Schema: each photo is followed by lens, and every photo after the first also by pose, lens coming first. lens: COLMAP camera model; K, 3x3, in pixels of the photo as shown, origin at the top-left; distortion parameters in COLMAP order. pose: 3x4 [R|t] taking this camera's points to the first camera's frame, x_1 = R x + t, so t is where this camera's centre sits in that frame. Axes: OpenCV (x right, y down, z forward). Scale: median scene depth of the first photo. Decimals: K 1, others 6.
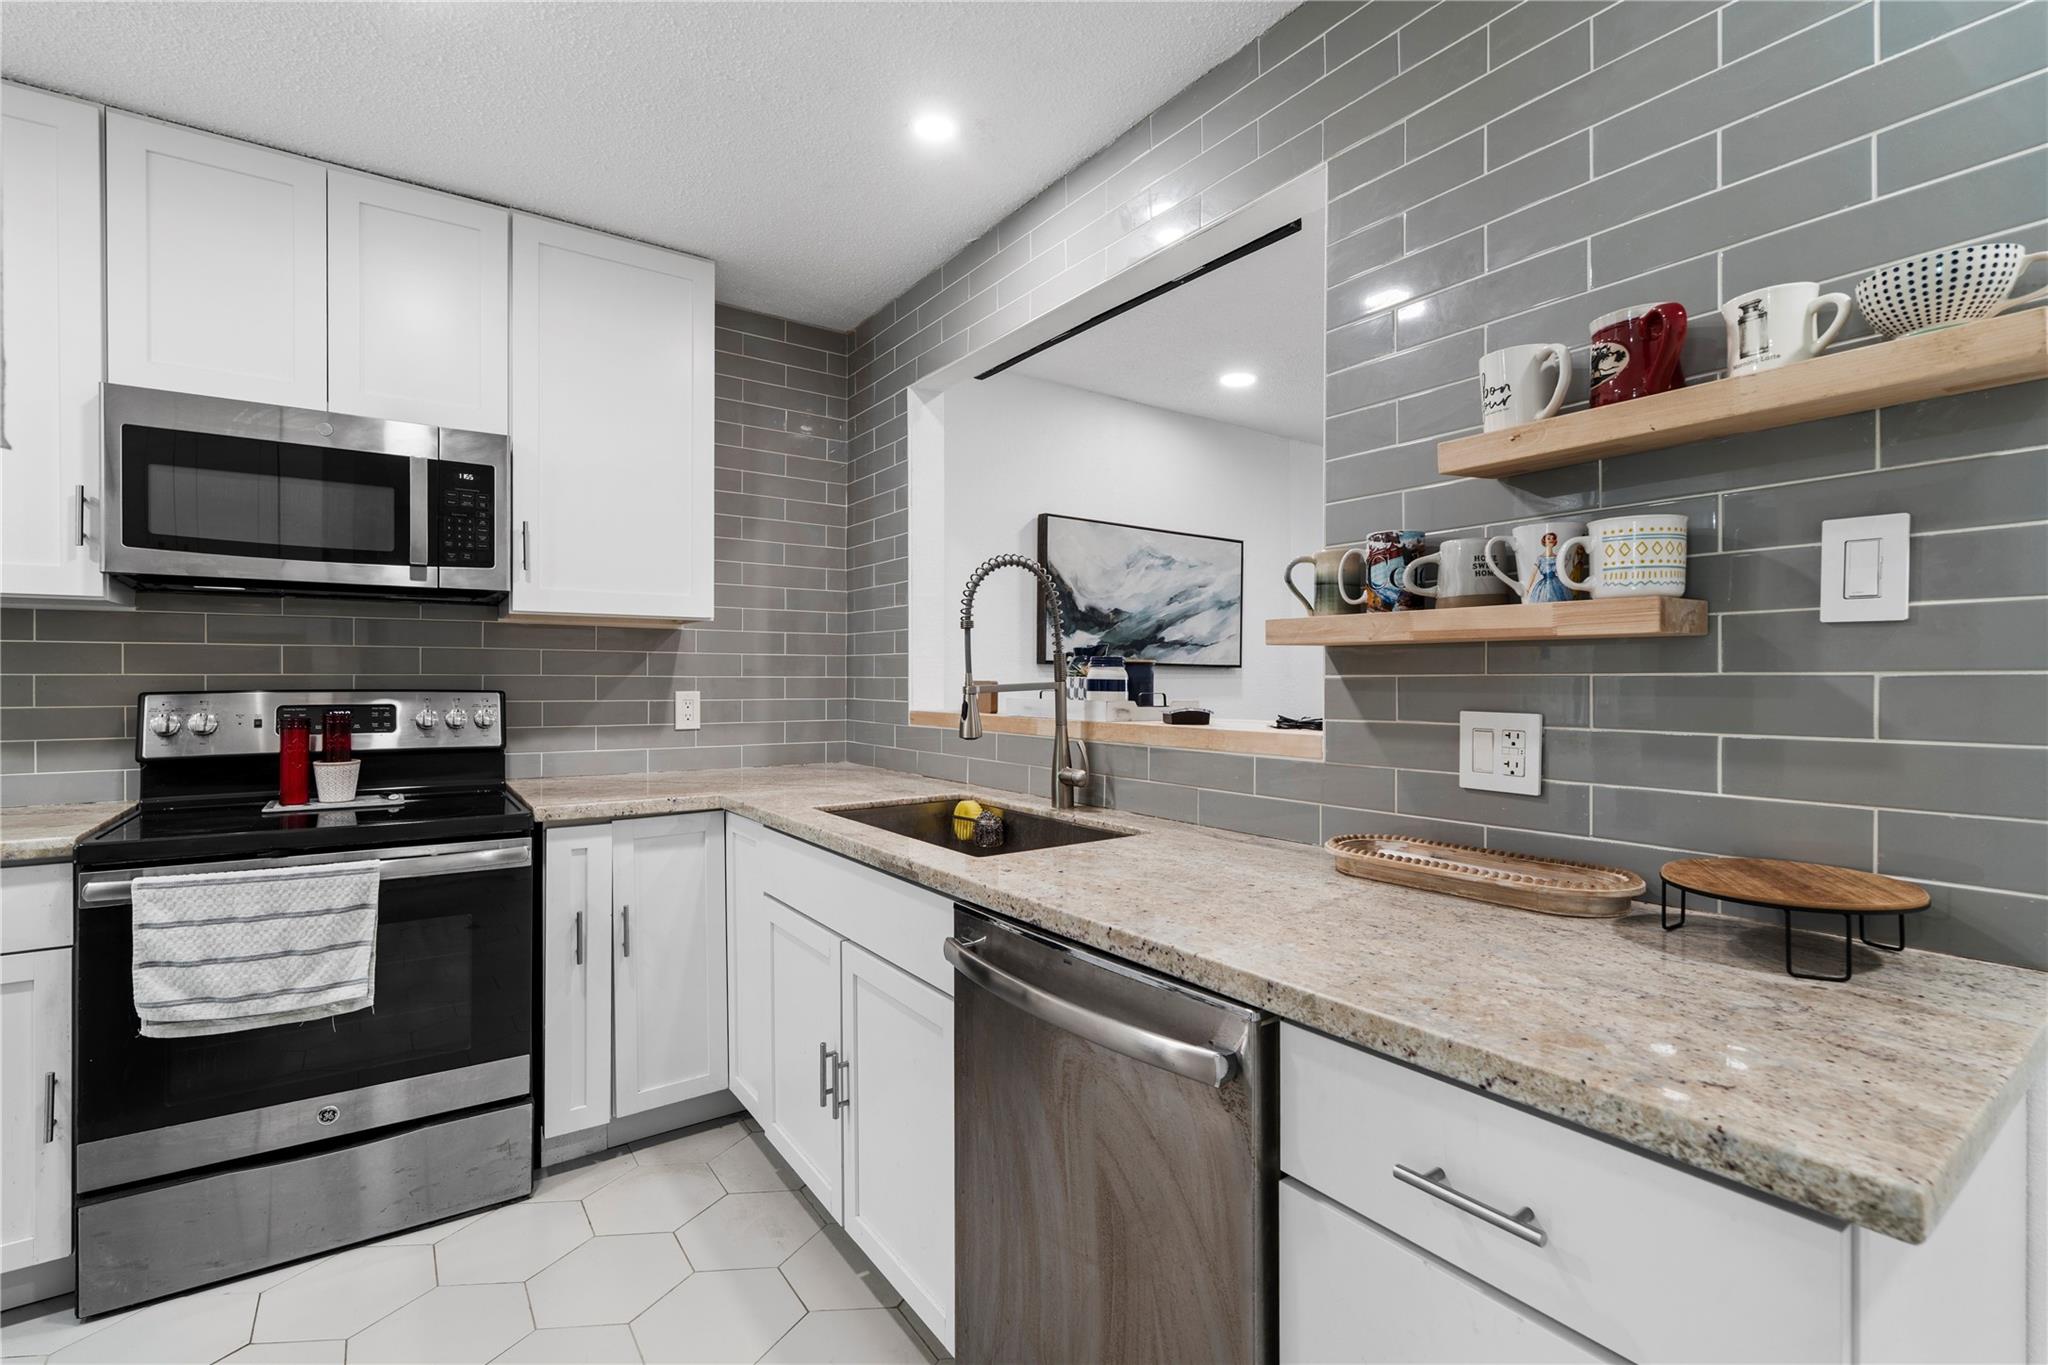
lens RADIAL K [[929.9, 0, 996.5], [0, 929.9, 679.9], [0, 0, 1]] dist [-0.000070, -0.000927]
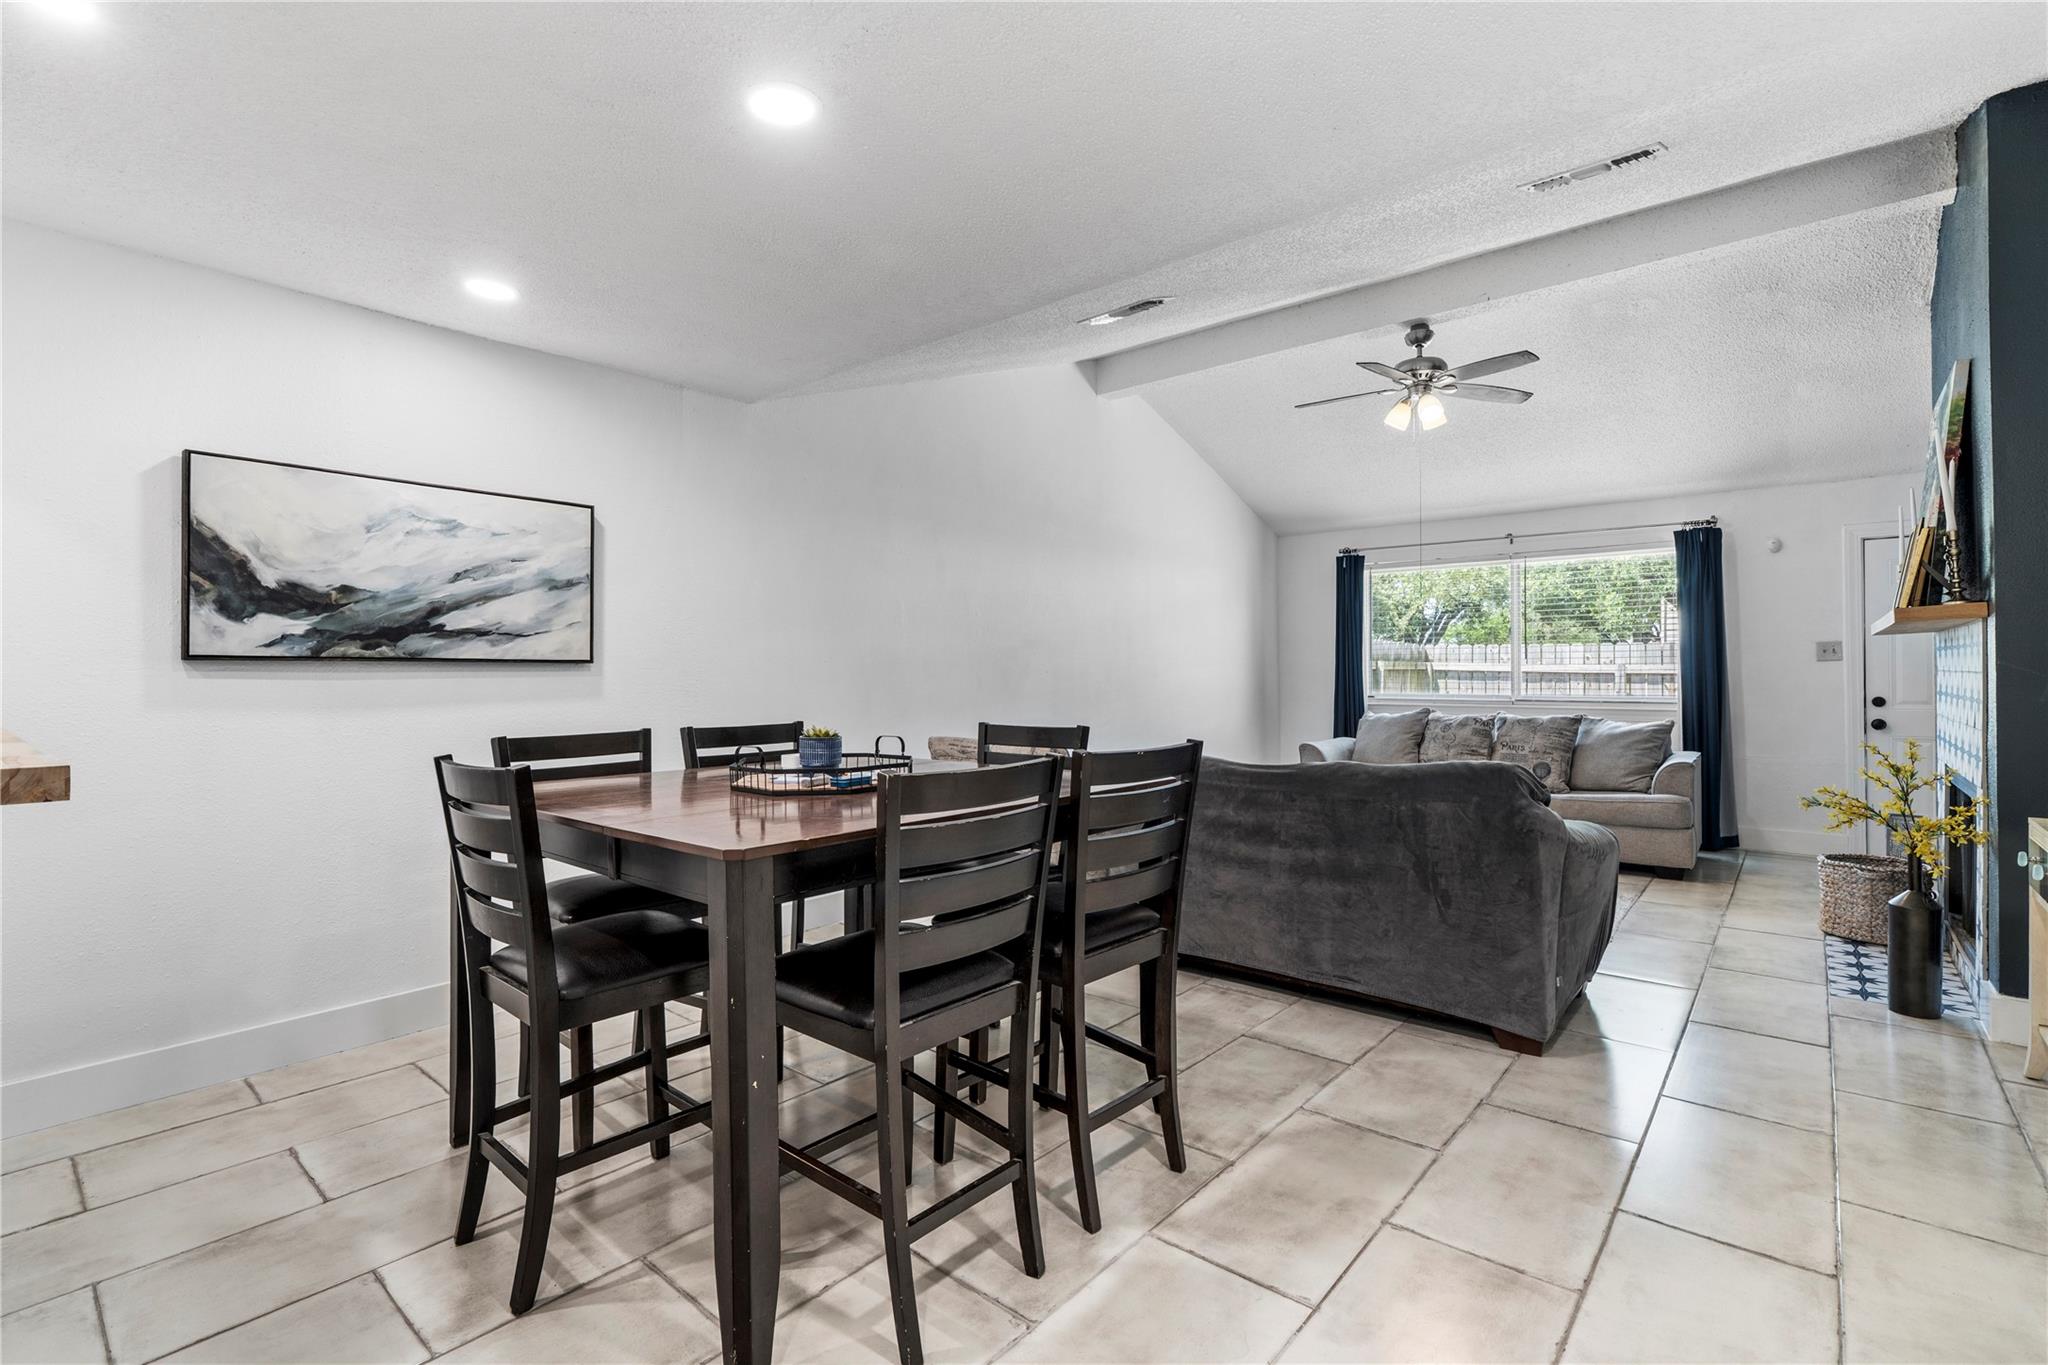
lens RADIAL K [[929.9, 0, 1015.1], [0, 929.9, 679.7], [0, 0, 1]] dist [-0.000070, -0.000927]
pose [[0.964158, -0.011292, 0.265090, 0.681674], [0.009807, 0.999928, 0.006923, -0.001029], [-0.265149, -0.004075, 0.964199, 0.208608]]
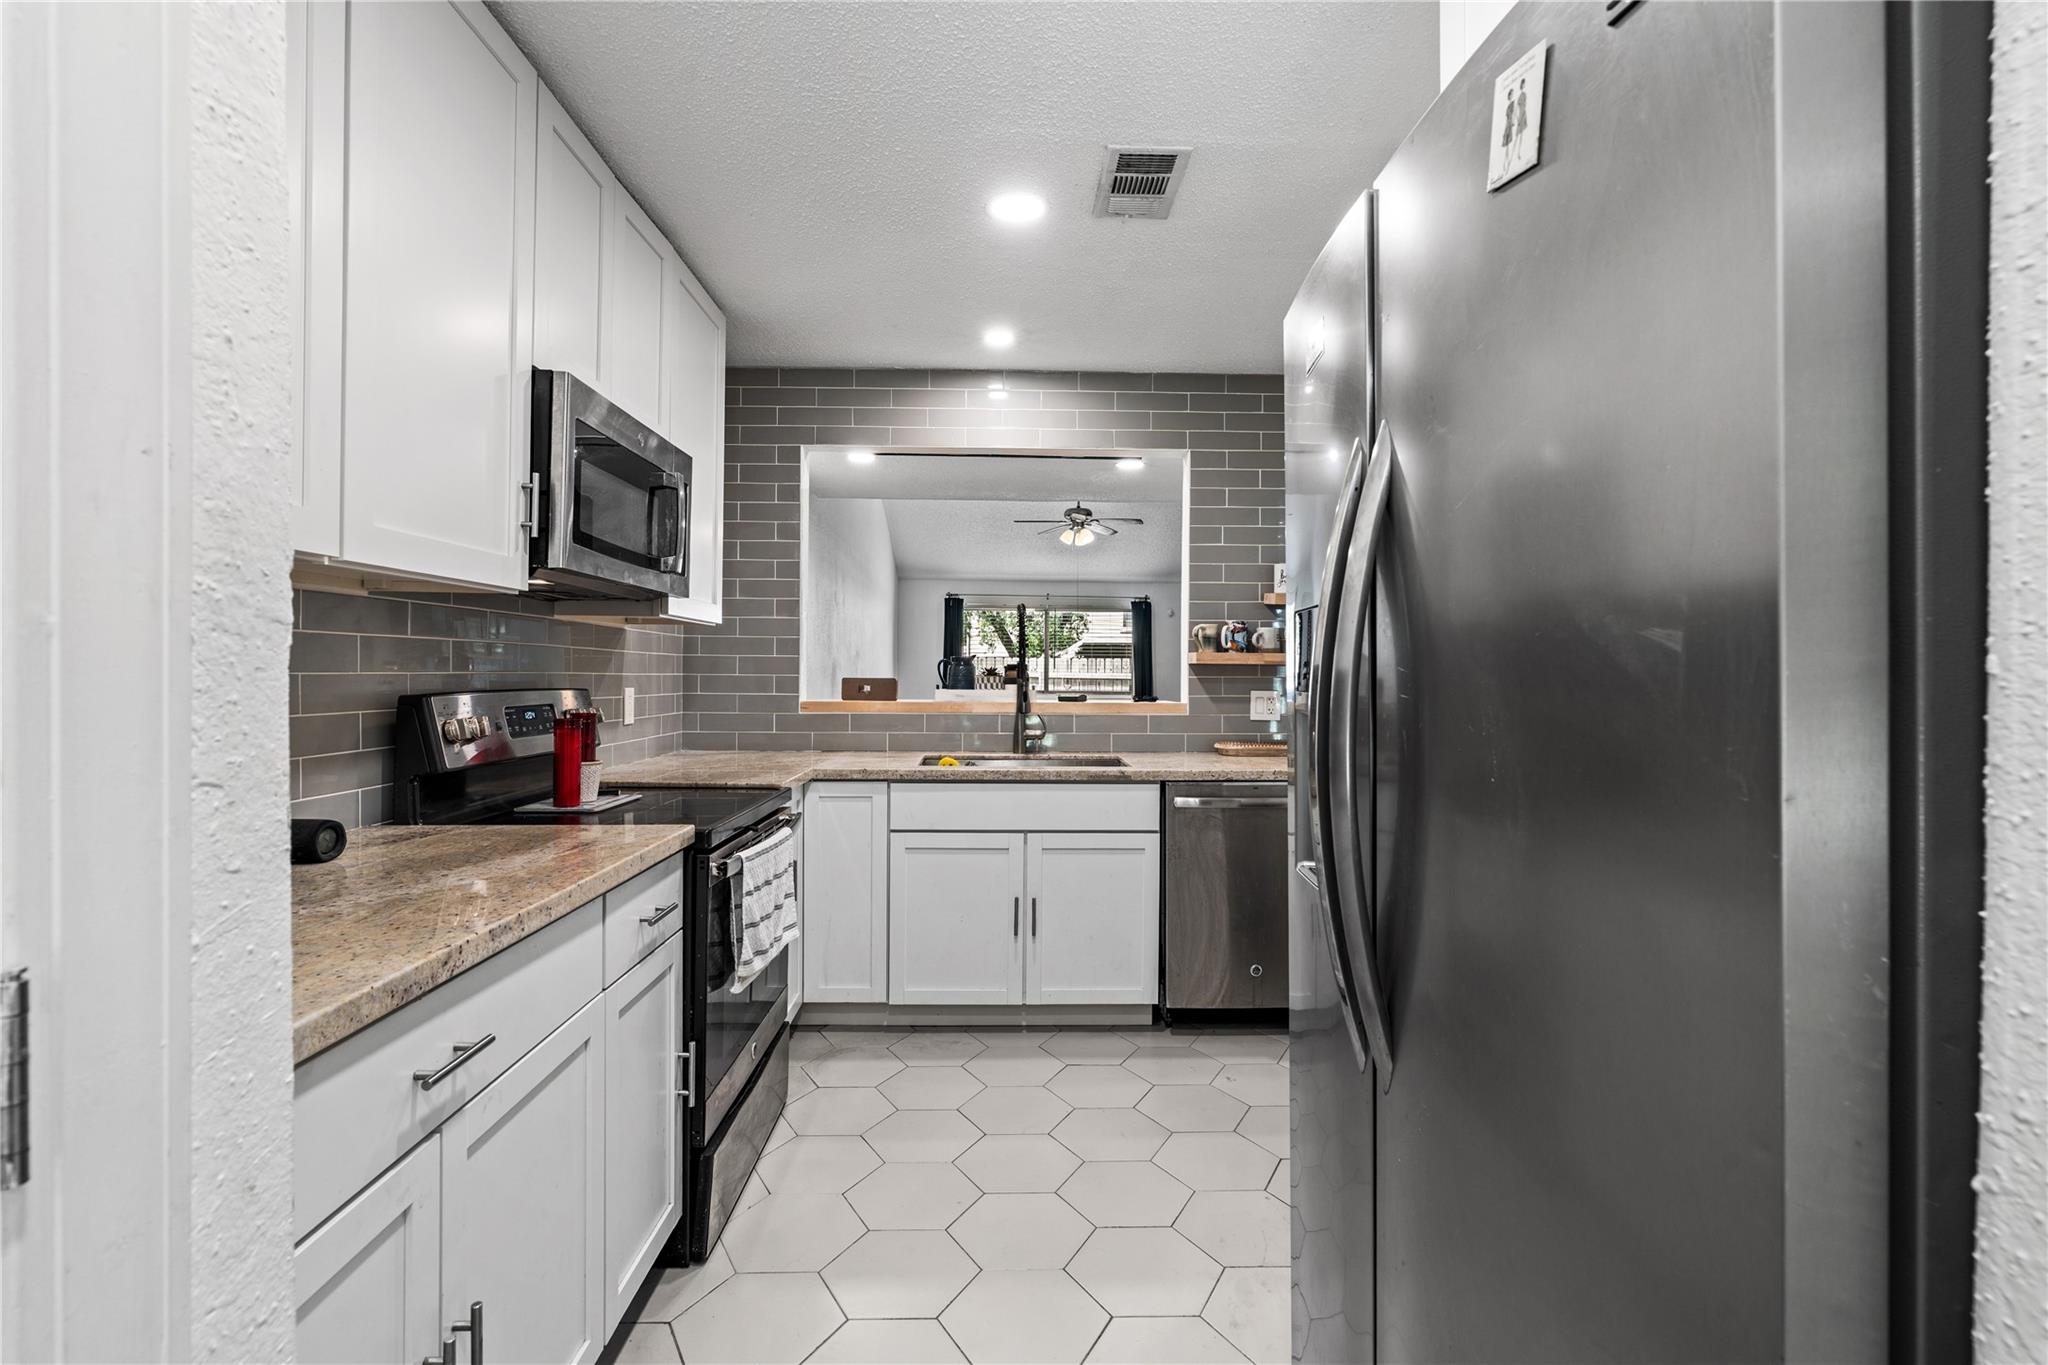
lens RADIAL K [[929.9, 0, 1037.4], [0, 929.9, 675.8], [0, 0, 1]] dist [-0.000070, -0.000927]
pose [[0.539918, -0.000082, 0.841718, -0.994896], [-0.004187, 0.999987, 0.002784, -0.006453], [-0.841707, -0.005027, 0.539910, 0.046791]]
